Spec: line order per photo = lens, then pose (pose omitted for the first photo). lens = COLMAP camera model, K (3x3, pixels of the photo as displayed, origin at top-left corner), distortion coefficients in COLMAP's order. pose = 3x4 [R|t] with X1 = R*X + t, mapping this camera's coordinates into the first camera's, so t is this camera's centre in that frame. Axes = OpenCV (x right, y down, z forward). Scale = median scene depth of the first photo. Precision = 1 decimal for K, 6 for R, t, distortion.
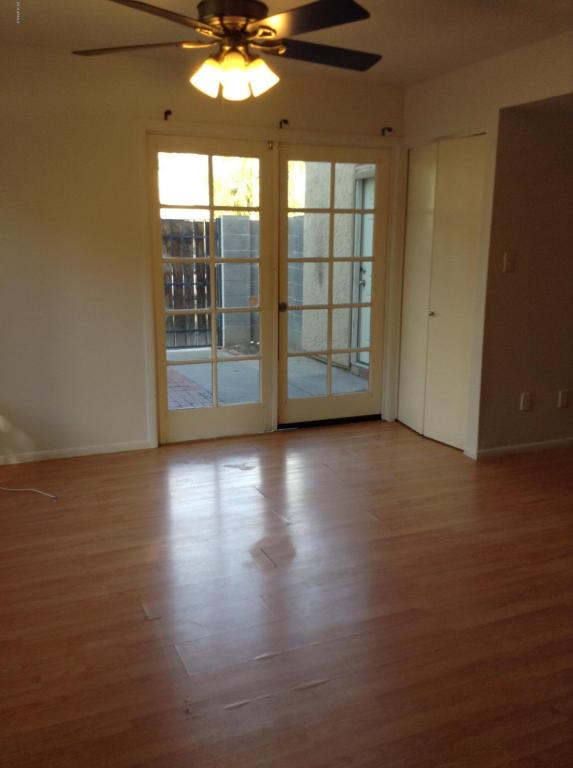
lens RADIAL K [[698.6, 0, 288.7], [0, 698.6, 374.1], [0, 0, 1]] dist [0.151773, -0.256022]
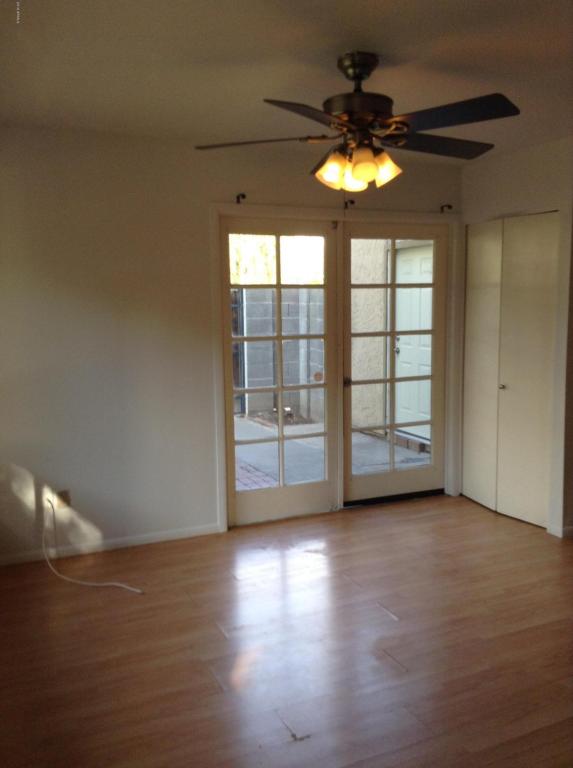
lens RADIAL K [[698.6, 0, 288.7], [0, 698.6, 374.1], [0, 0, 1]] dist [0.151773, -0.256022]
pose [[0.999549, -0.020109, 0.022316, -0.117195], [0.021895, 0.996316, -0.082917, -0.027845], [-0.020566, 0.083369, 0.996307, 0.016679]]
